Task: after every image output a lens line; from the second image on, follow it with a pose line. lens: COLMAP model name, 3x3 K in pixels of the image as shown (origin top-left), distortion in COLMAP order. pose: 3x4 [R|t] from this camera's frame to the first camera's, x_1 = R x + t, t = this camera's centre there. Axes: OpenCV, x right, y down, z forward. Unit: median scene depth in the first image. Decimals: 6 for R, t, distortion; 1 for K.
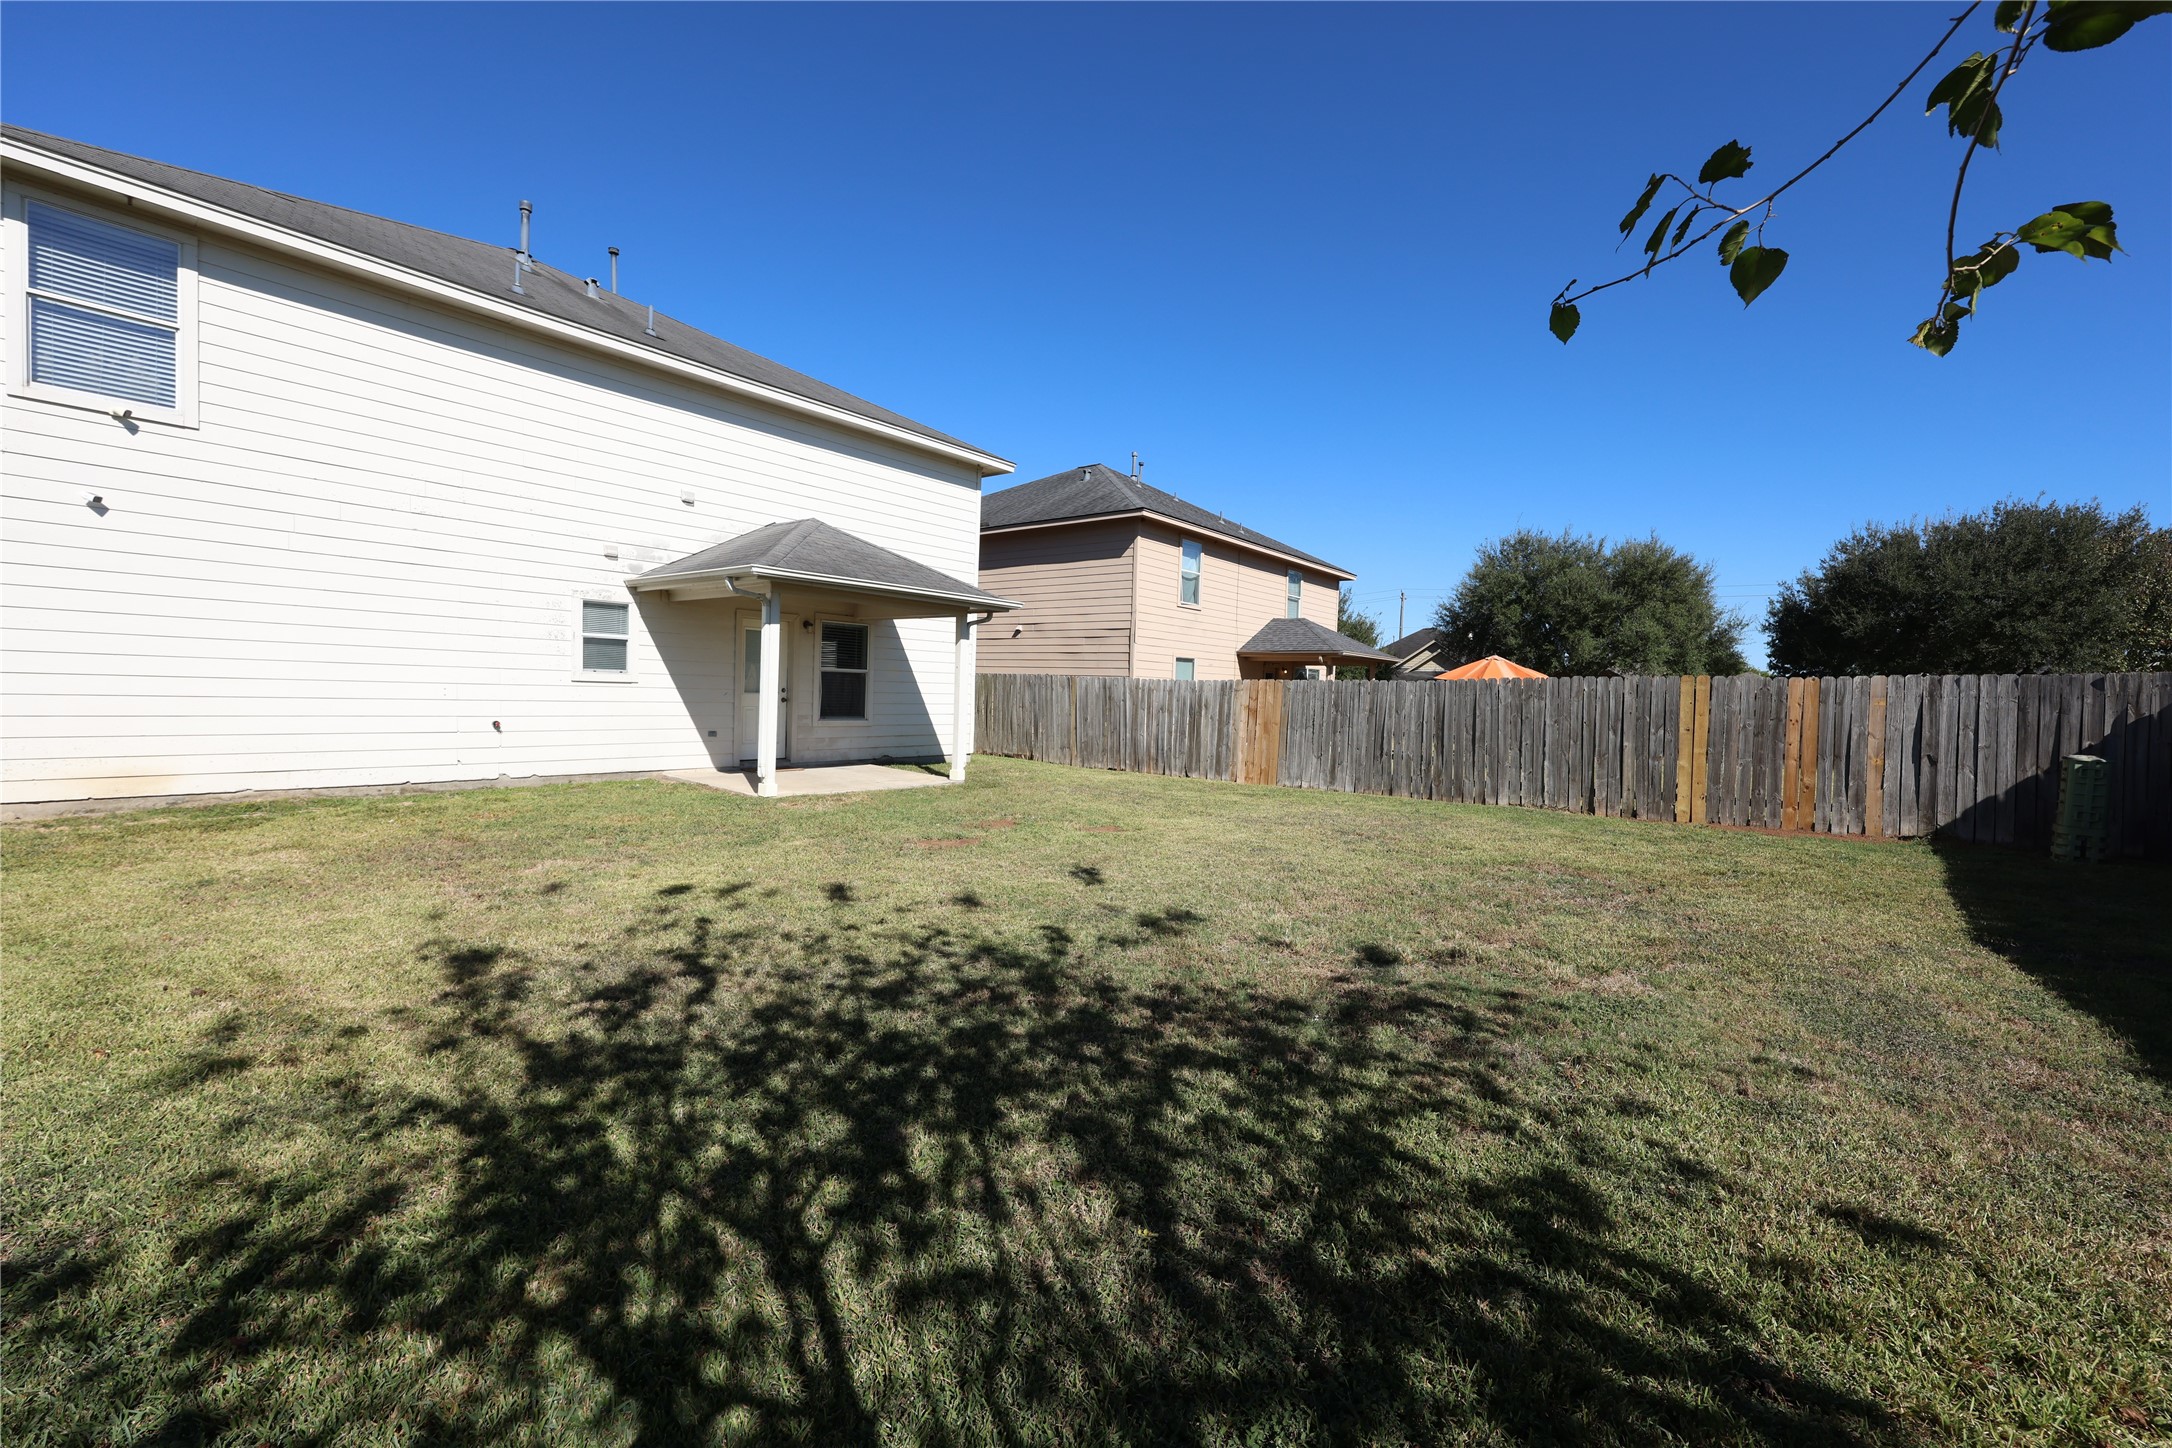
lens RADIAL K [[874.5, 0, 1089.4], [0, 874.5, 725.5], [0, 0, 1]] dist [0.001522, -0.000877]
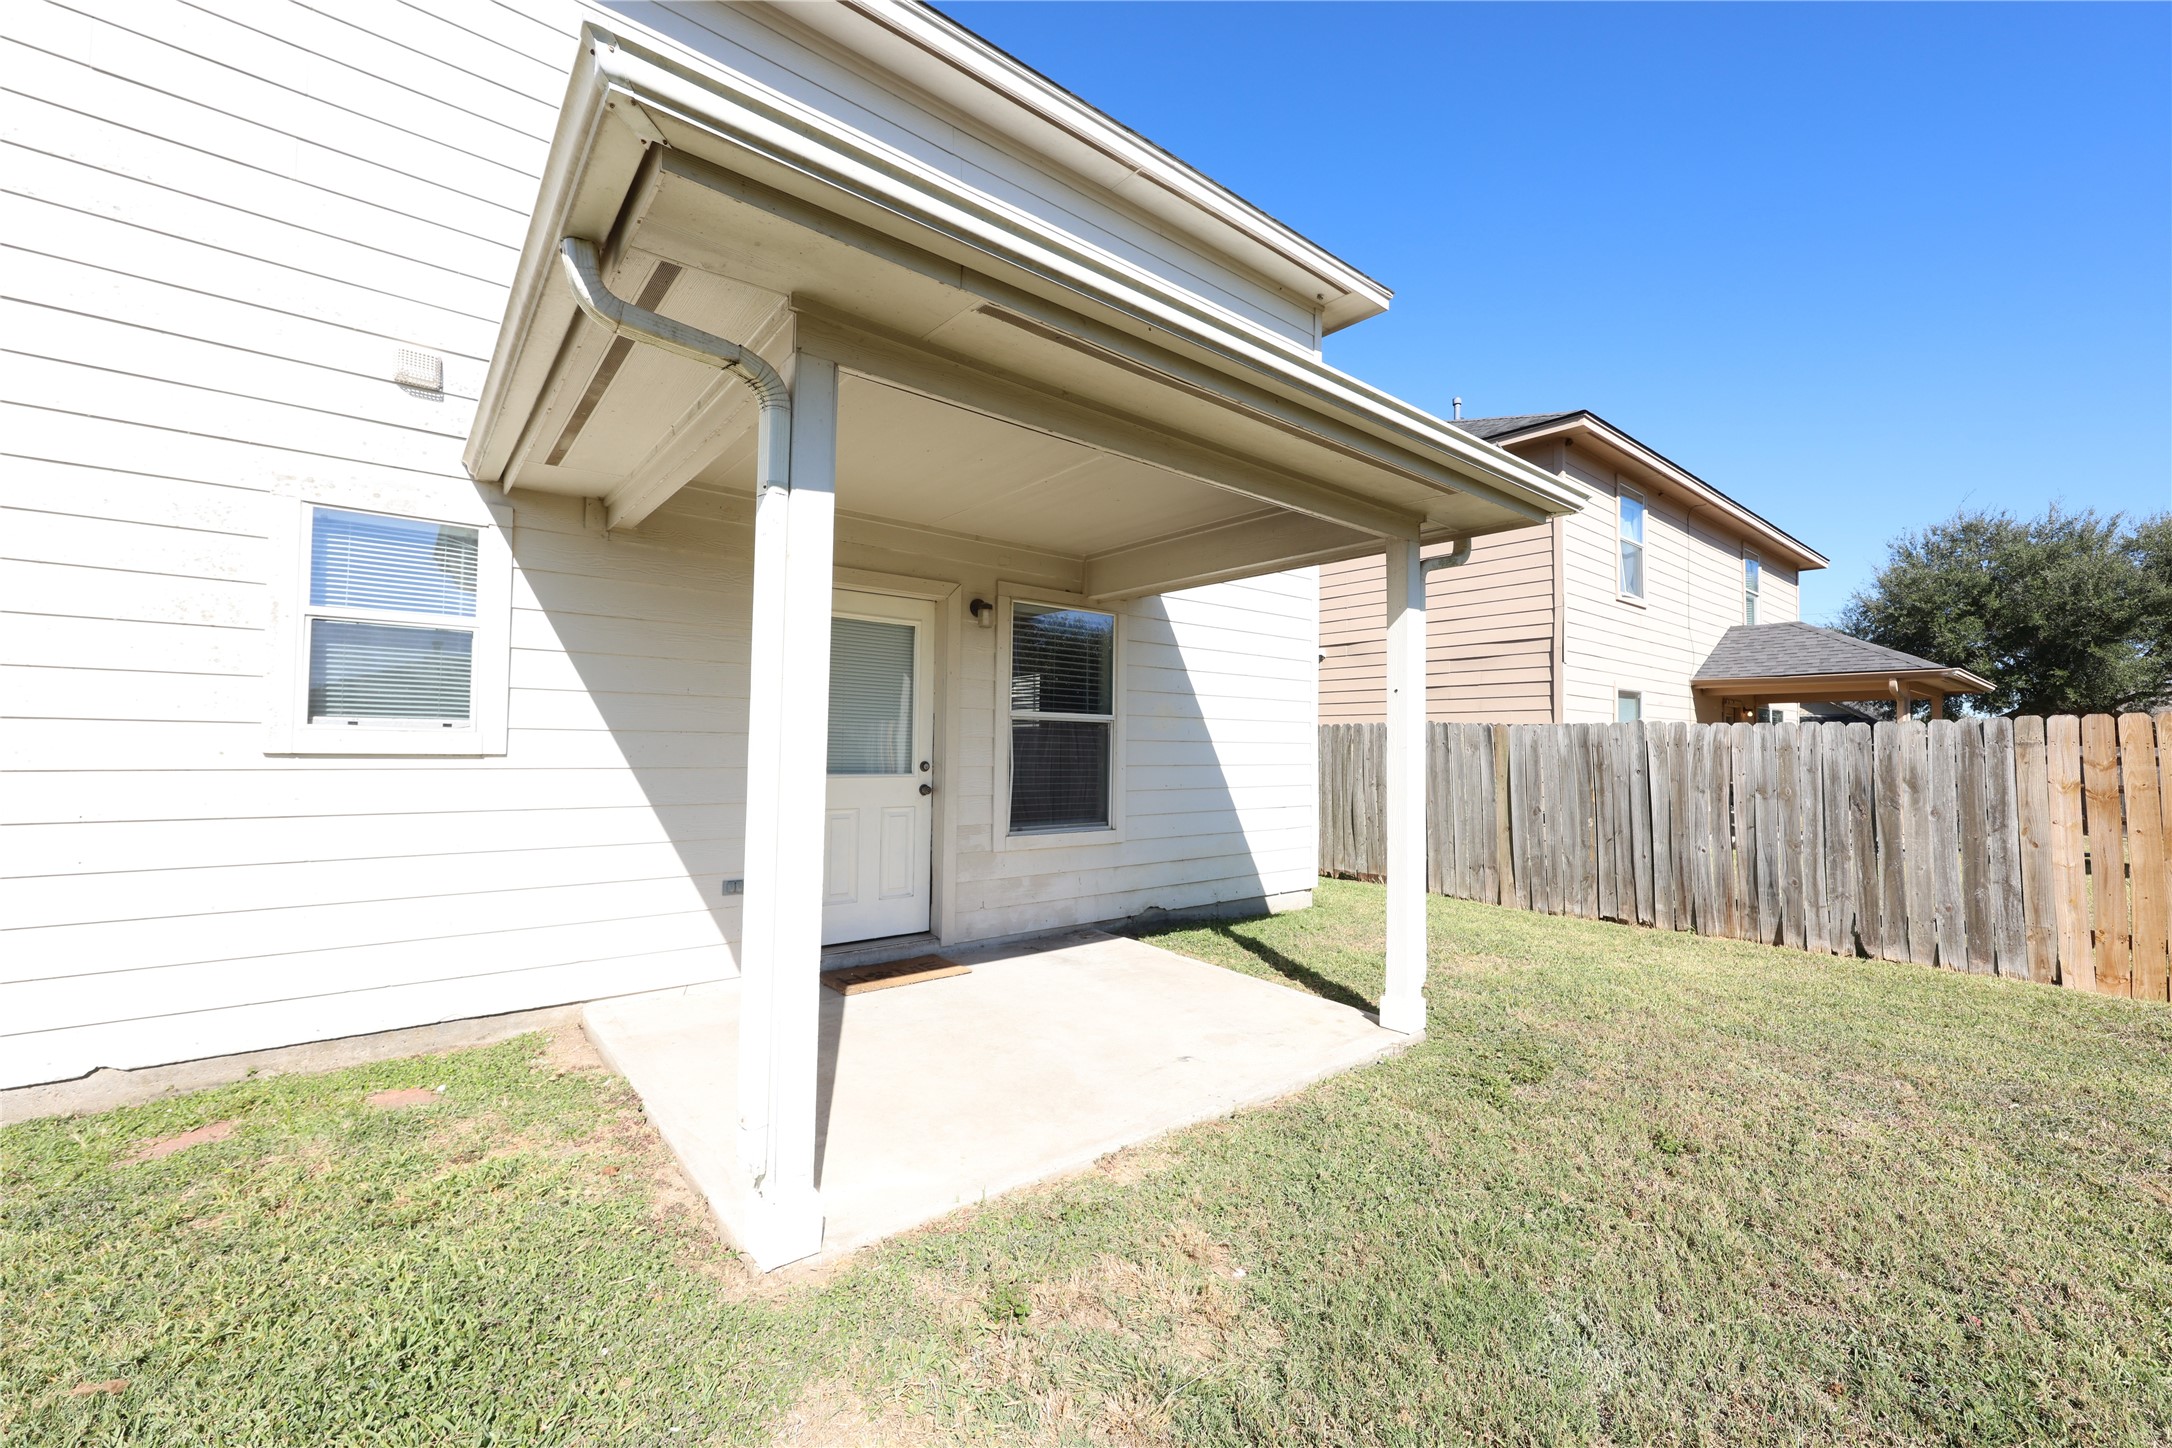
lens RADIAL K [[874.5, 0, 1088.8], [0, 874.5, 715.4], [0, 0, 1]] dist [0.001522, -0.000877]
pose [[0.977220, -0.028942, -0.210248, -0.161400], [0.011203, 0.996312, -0.085075, -0.024284], [0.211935, 0.080782, 0.973939, 0.529487]]
